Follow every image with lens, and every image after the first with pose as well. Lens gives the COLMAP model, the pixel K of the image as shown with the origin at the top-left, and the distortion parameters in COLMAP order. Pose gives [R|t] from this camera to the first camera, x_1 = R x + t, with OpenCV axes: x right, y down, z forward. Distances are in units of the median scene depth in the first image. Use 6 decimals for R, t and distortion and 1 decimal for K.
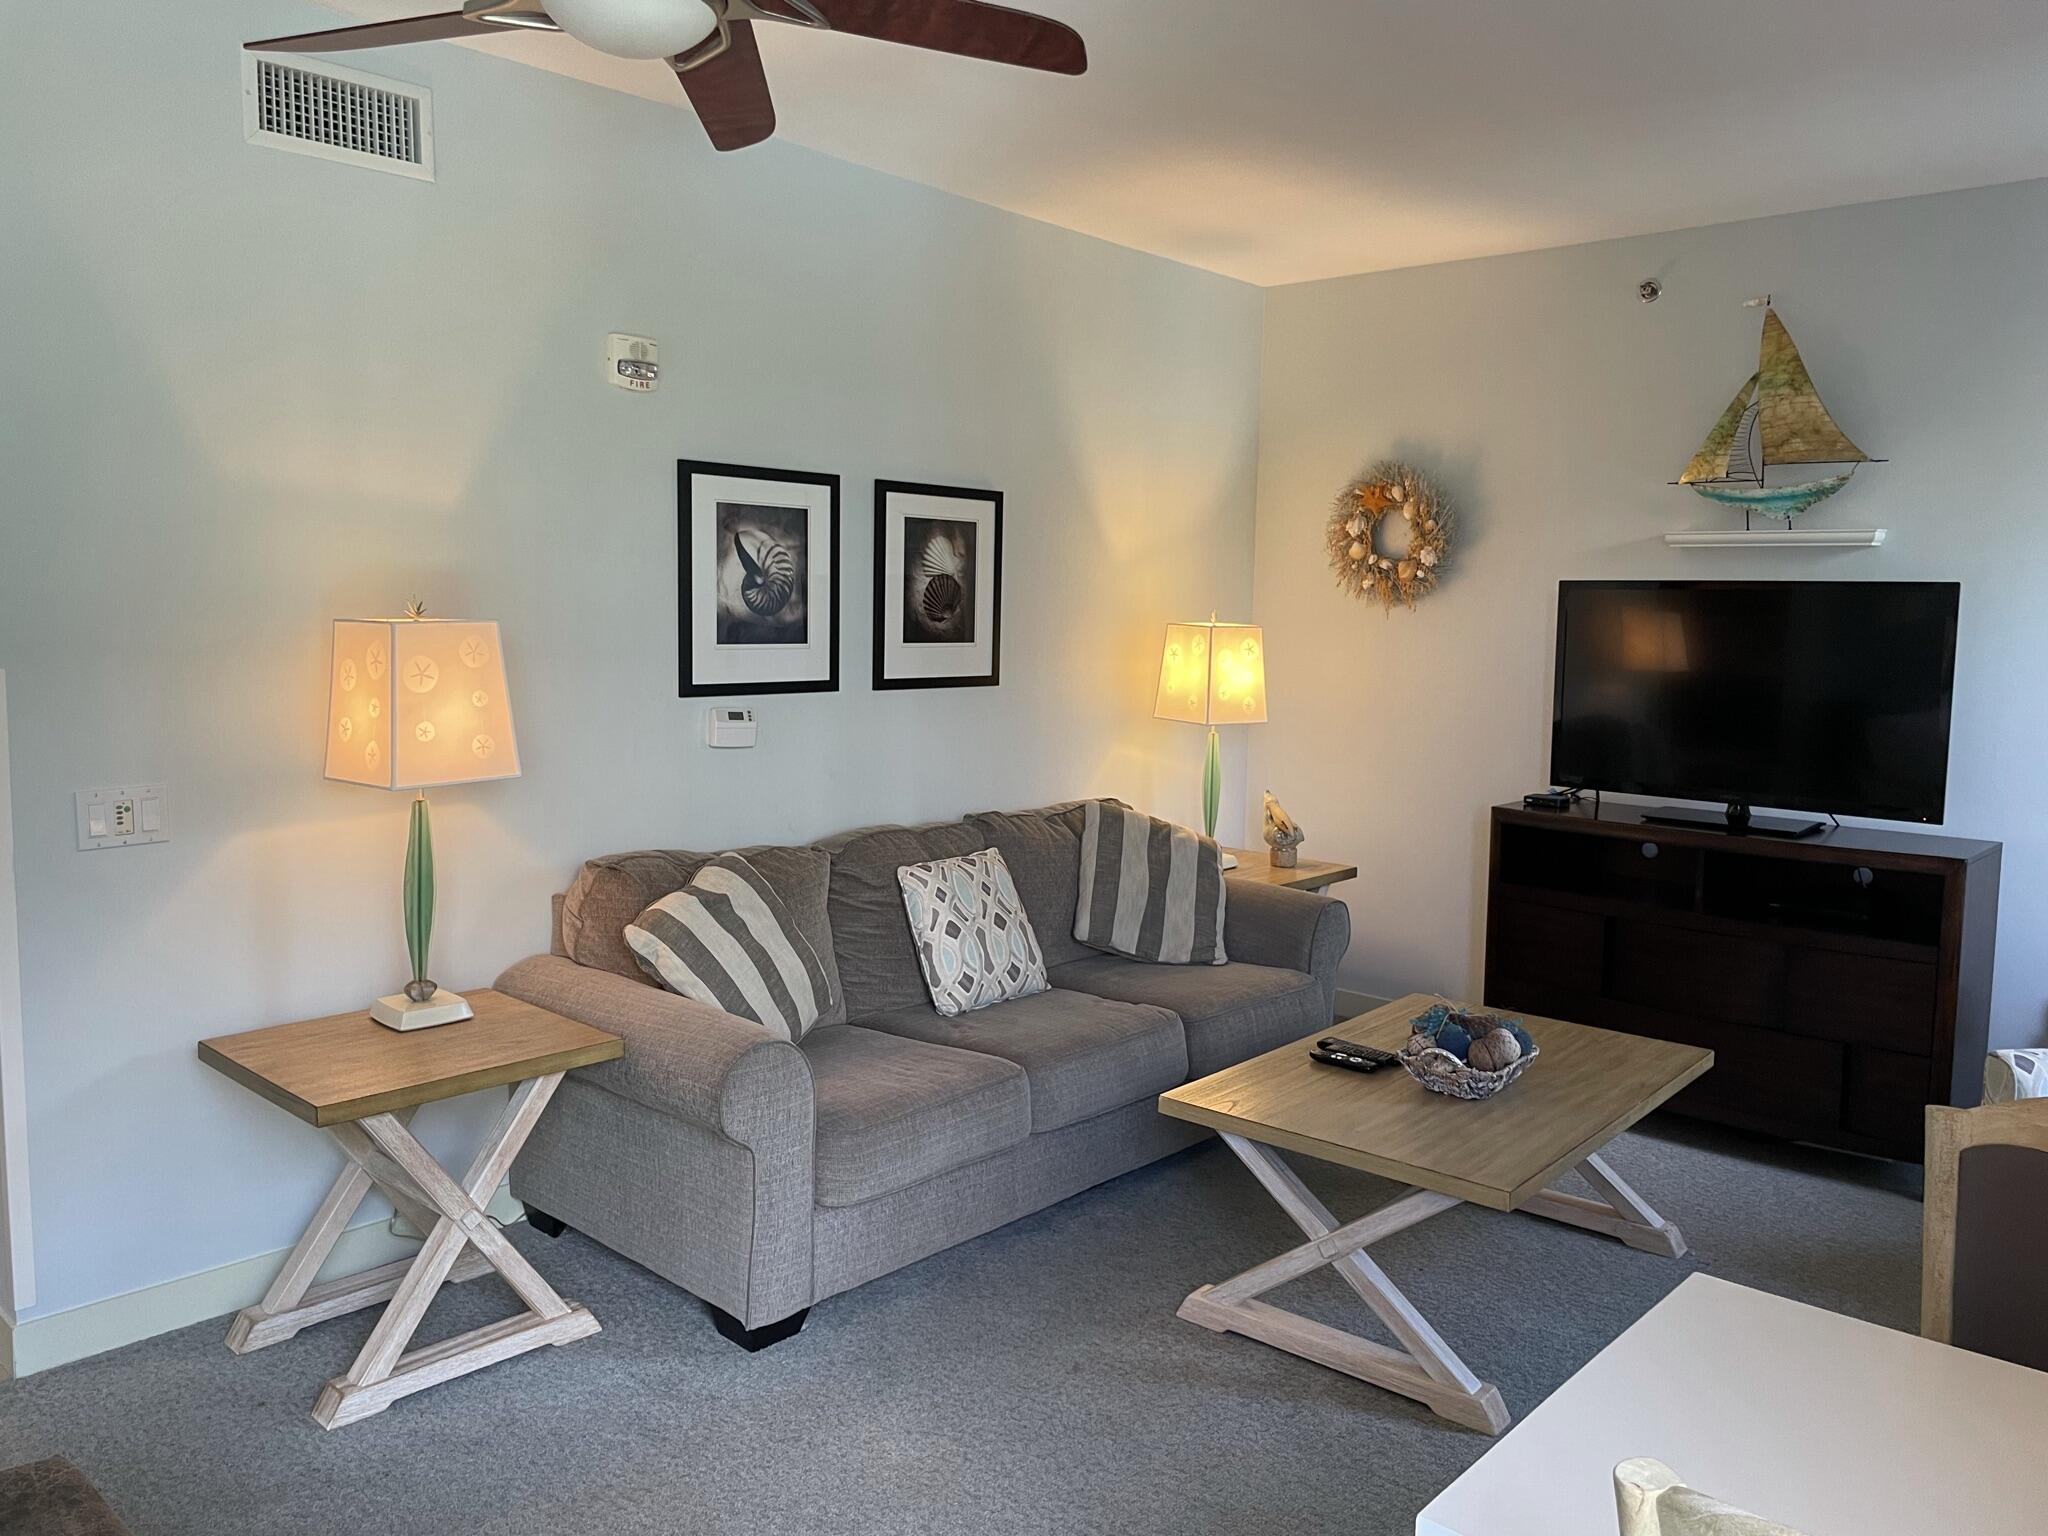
lens RADIAL K [[1540.8, 0, 1018.2], [0, 1540.8, 754.5], [0, 0, 1]] dist [0.090615, -0.117099]
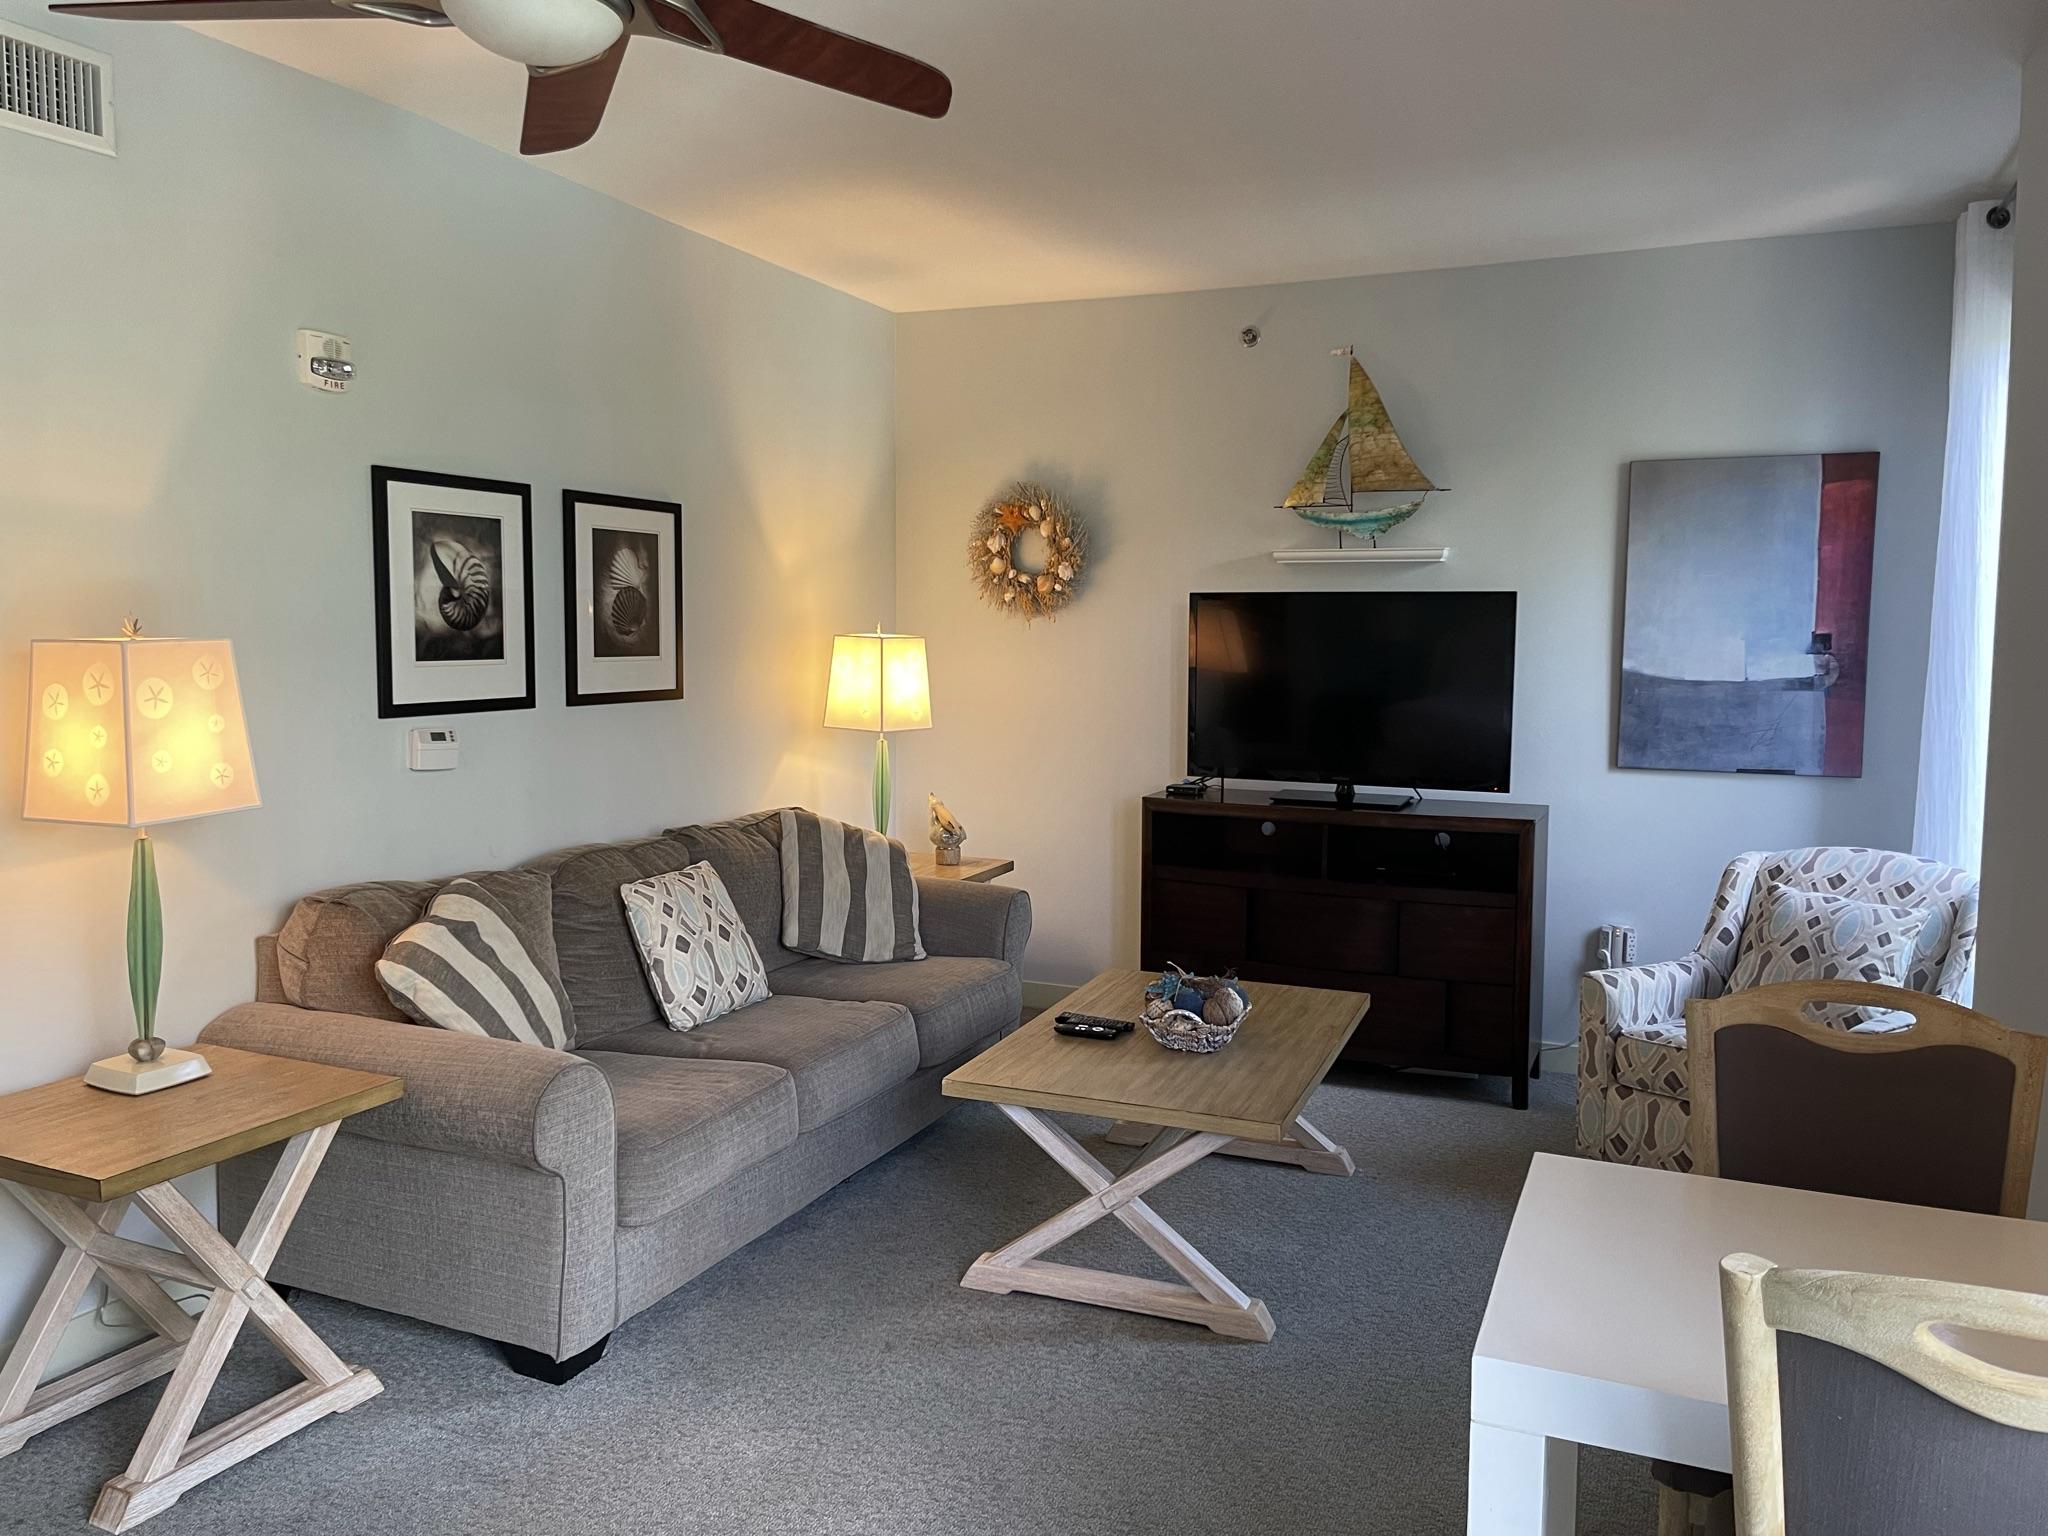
lens RADIAL K [[1541.0, 0, 1010.0], [0, 1541.0, 762.0], [0, 0, 1]] dist [0.102949, -0.138386]
pose [[0.949457, -0.039490, 0.311404, -0.144869], [0.041172, 0.999151, 0.001175, 0.003793], [-0.311186, 0.011706, 0.950277, -0.015895]]
